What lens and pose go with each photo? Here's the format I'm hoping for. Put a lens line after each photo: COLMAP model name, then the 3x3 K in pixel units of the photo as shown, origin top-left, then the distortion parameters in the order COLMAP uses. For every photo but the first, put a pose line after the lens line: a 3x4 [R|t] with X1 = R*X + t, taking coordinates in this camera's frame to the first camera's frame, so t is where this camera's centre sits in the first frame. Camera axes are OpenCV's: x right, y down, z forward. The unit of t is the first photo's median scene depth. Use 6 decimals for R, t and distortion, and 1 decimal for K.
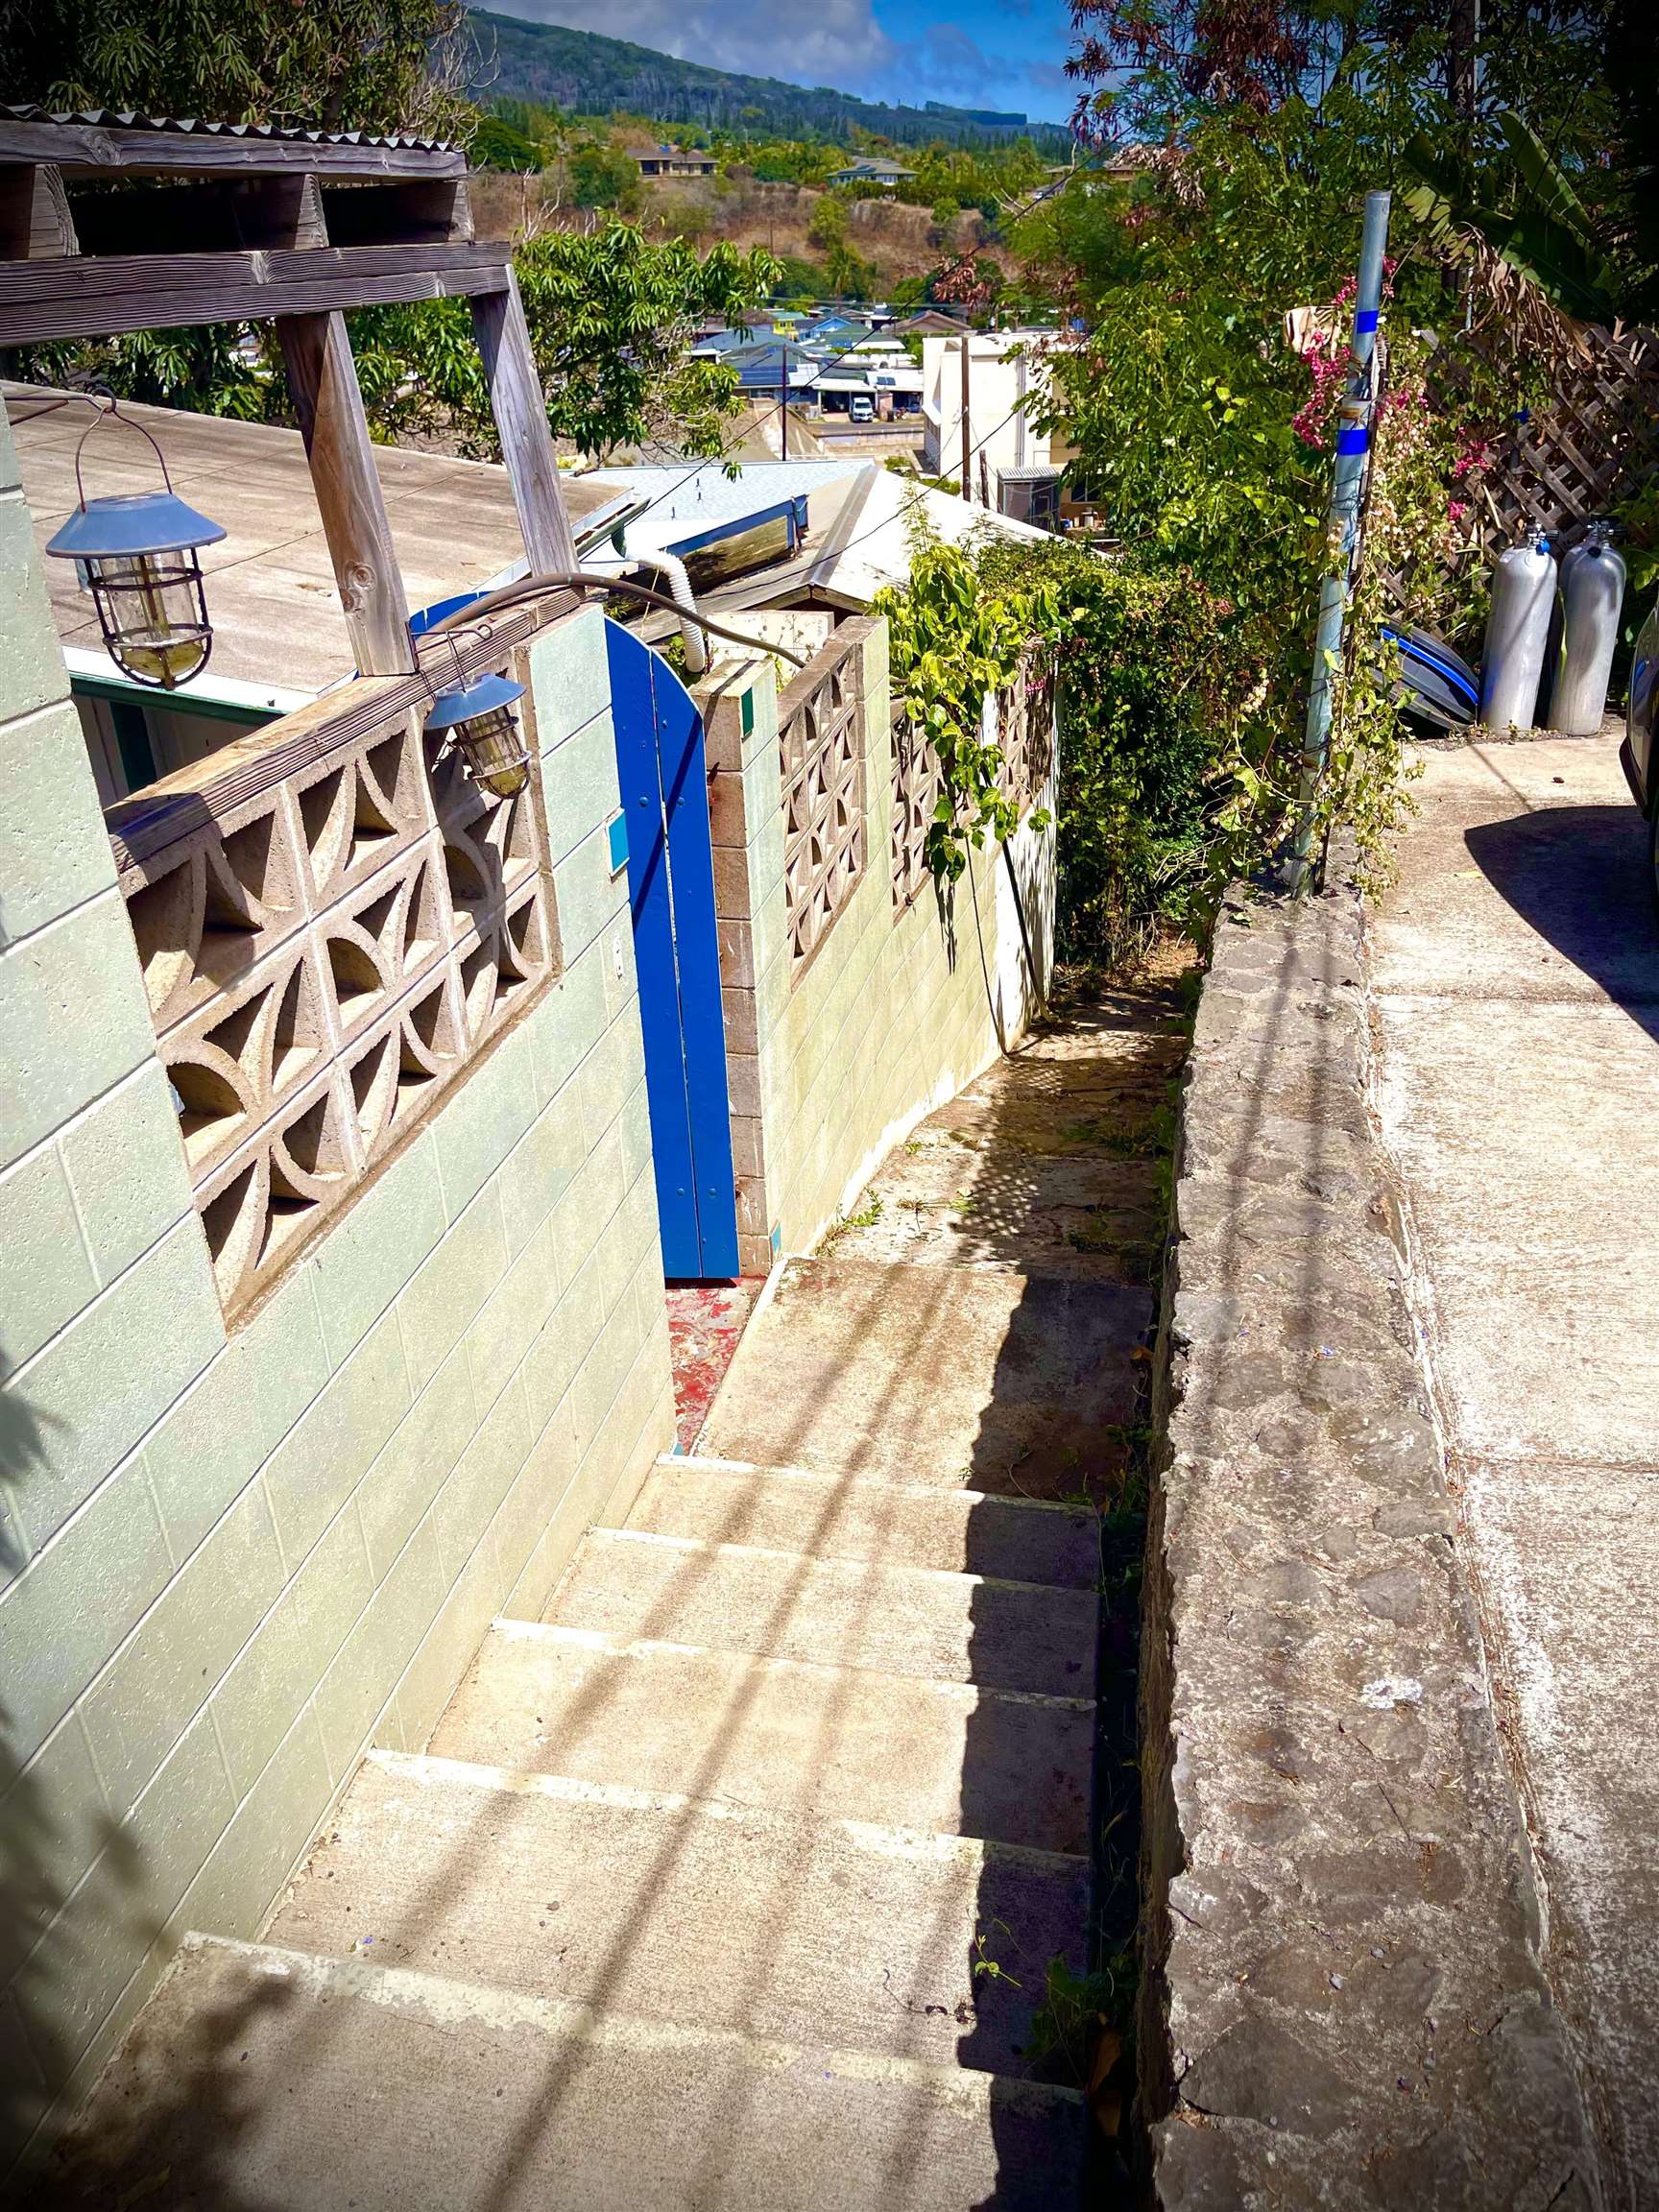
lens RADIAL K [[1694.0, 0, 843.9], [0, 1694.0, 1113.3], [0, 0, 1]] dist [0.028797, -0.012875]
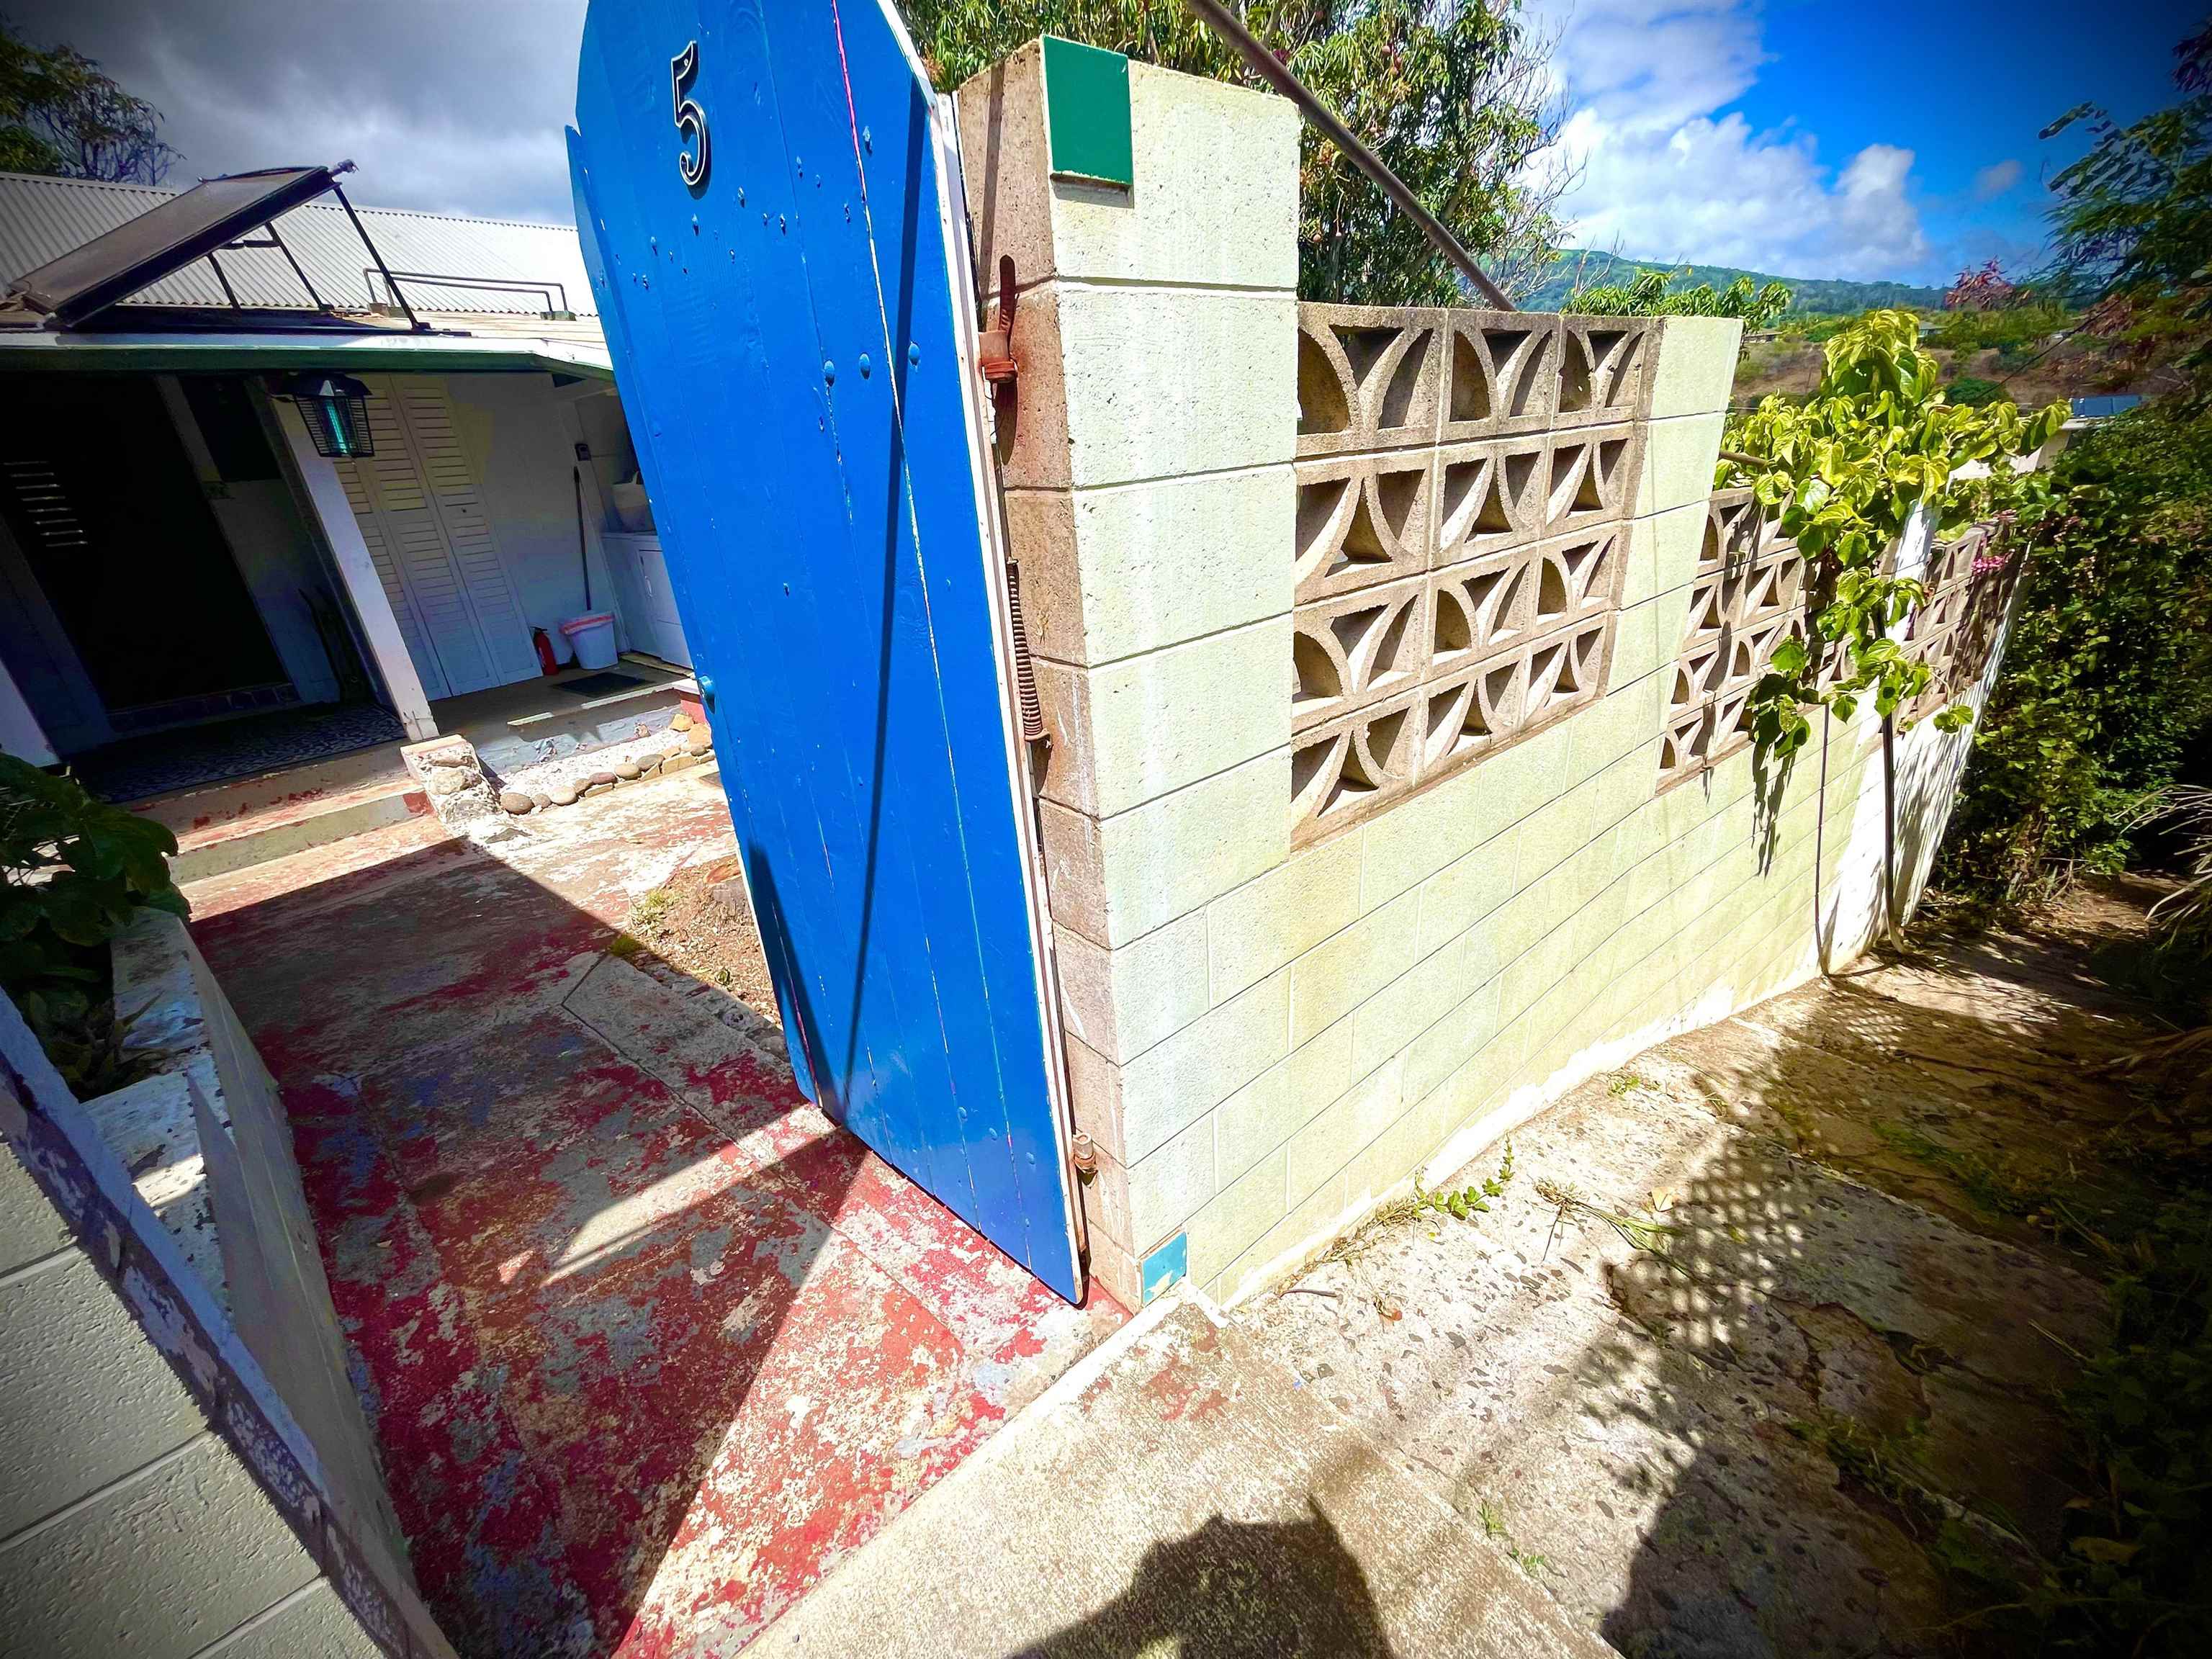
lens RADIAL K [[895.0, 0, 1108.4], [0, 895.0, 830.3], [0, 0, 1]] dist [-0.000358, 0.000855]
pose [[0.794401, 0.218481, -0.566738, 0.047475], [-0.235410, 0.970886, 0.044307, -0.042908], [0.559918, 0.098218, 0.822706, 0.414791]]
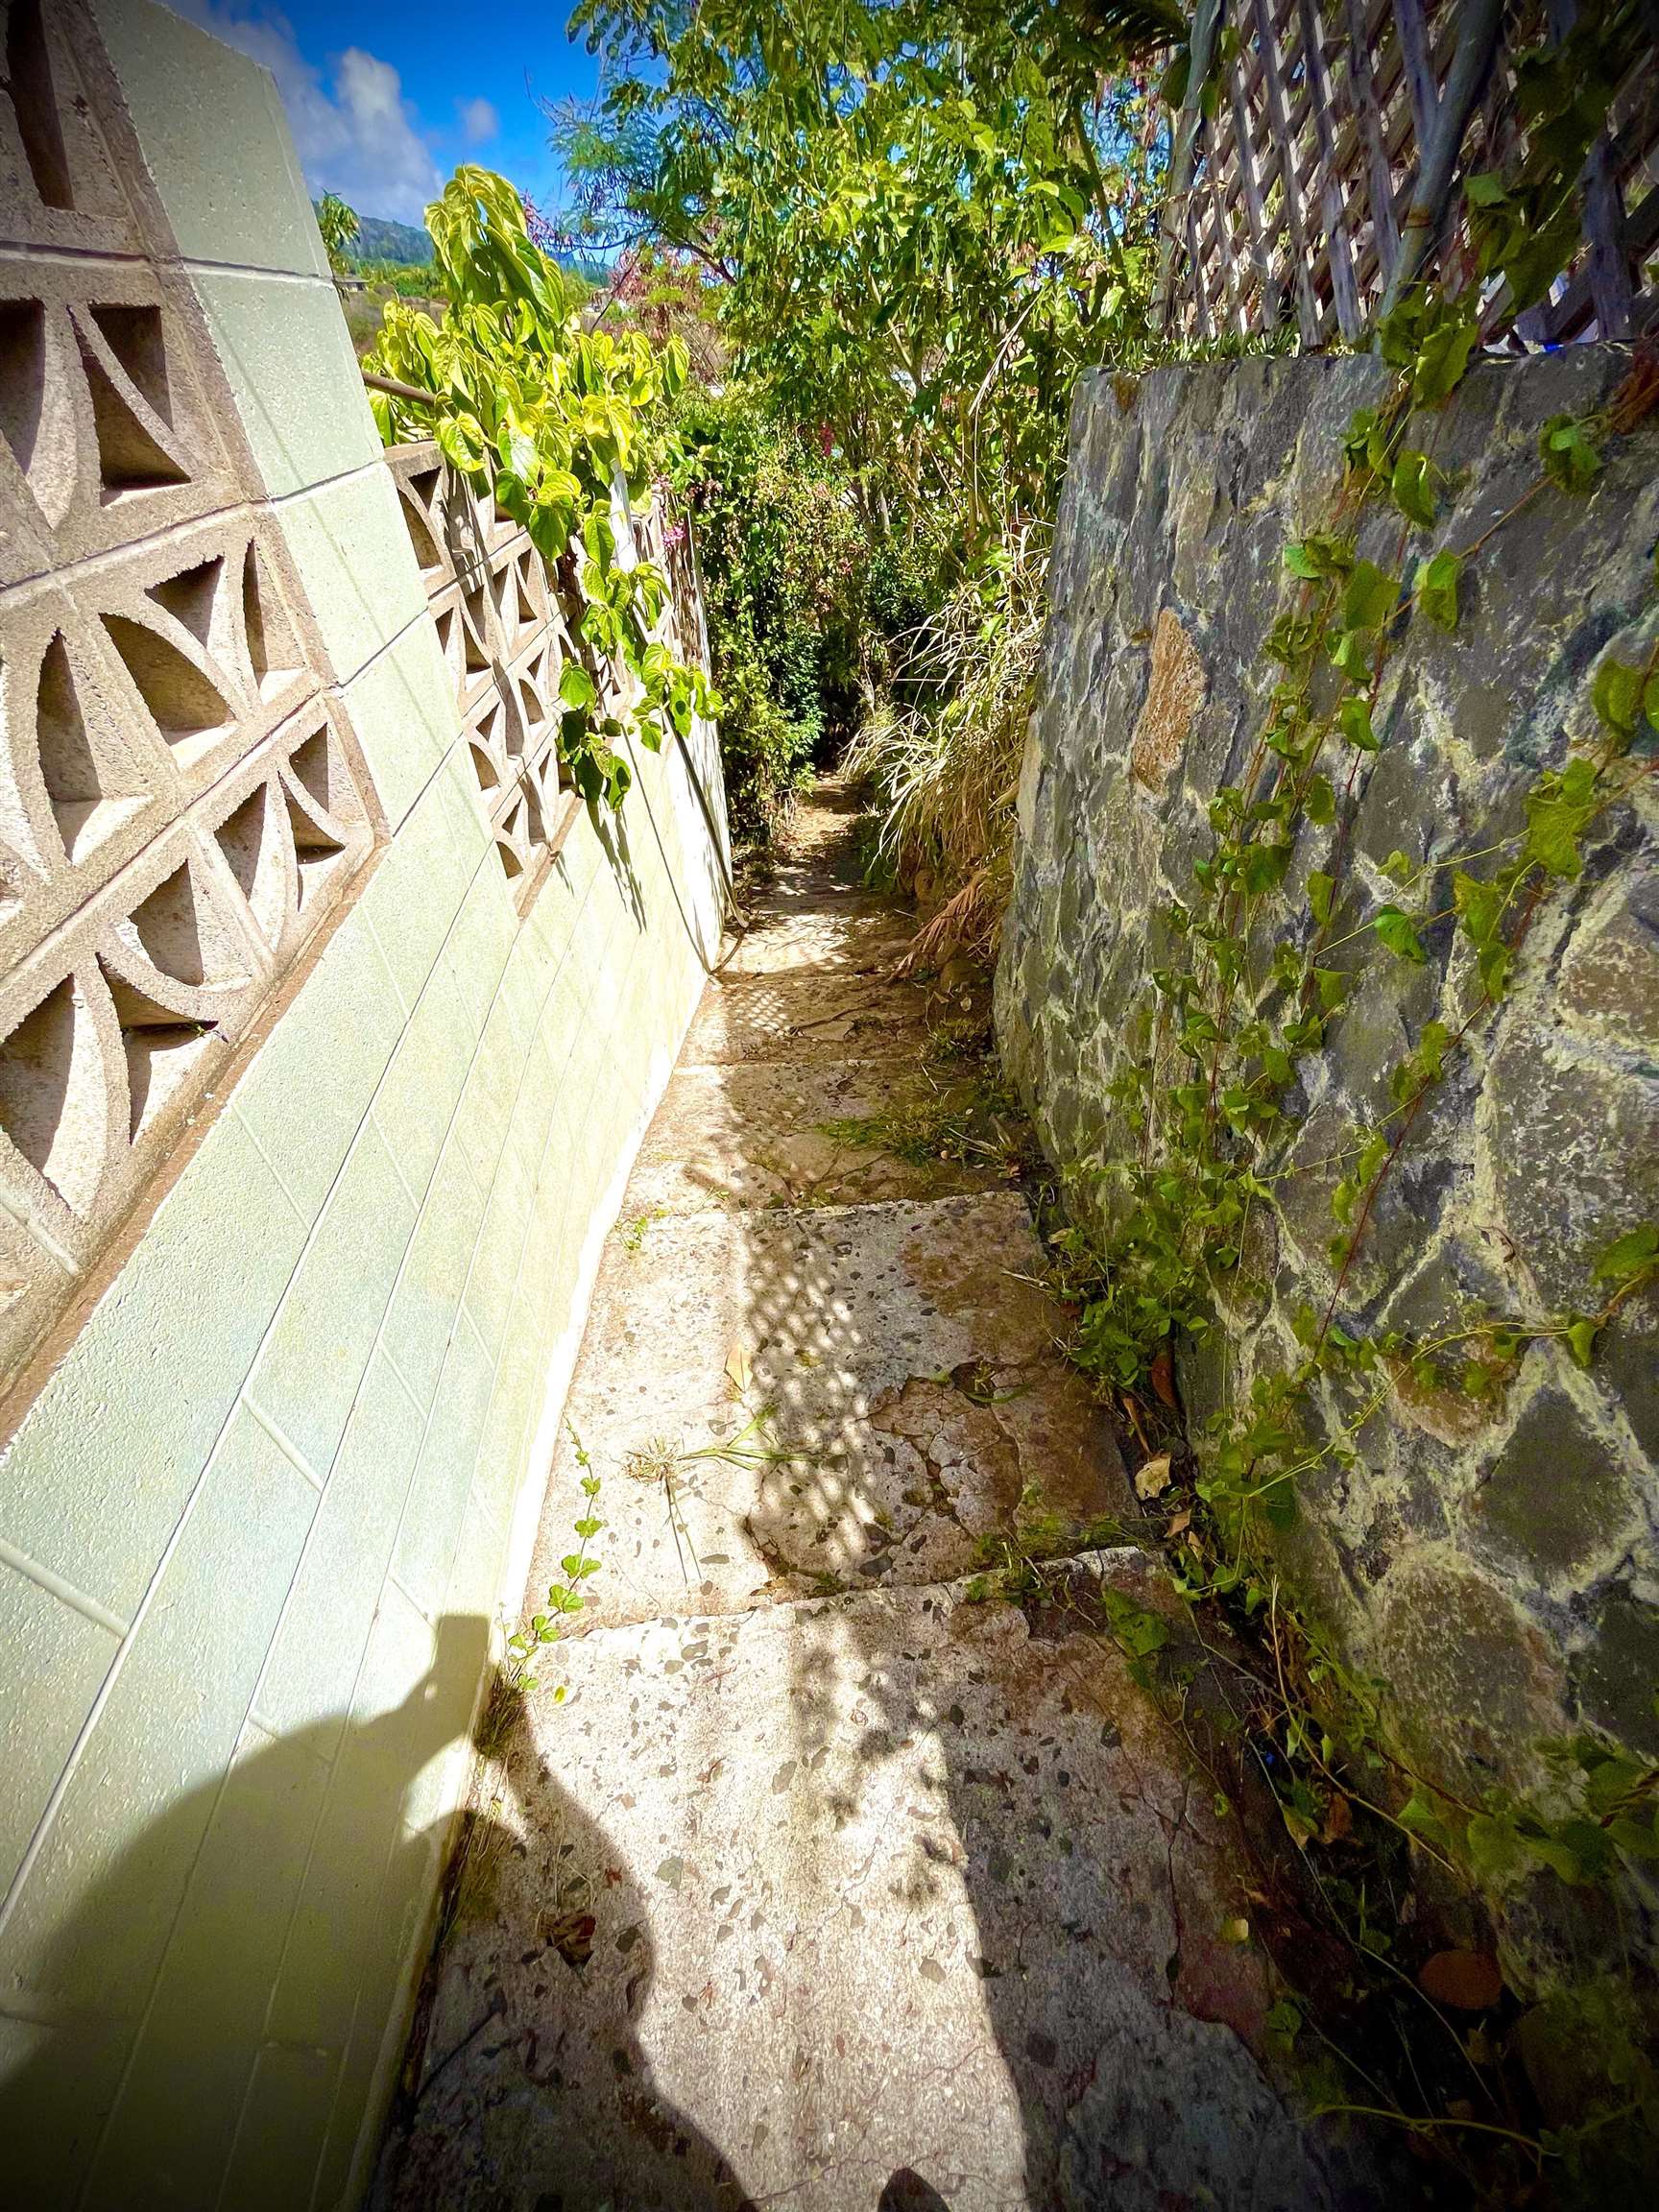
lens RADIAL K [[895.0, 0, 837.7], [0, 895.0, 1093.4], [0, 0, 1]] dist [-0.000358, 0.000855]
pose [[0.953845, -0.192416, 0.230554, 0.036533], [0.137184, 0.962158, 0.235443, -0.082492], [-0.267133, -0.192947, 0.944146, 0.519777]]
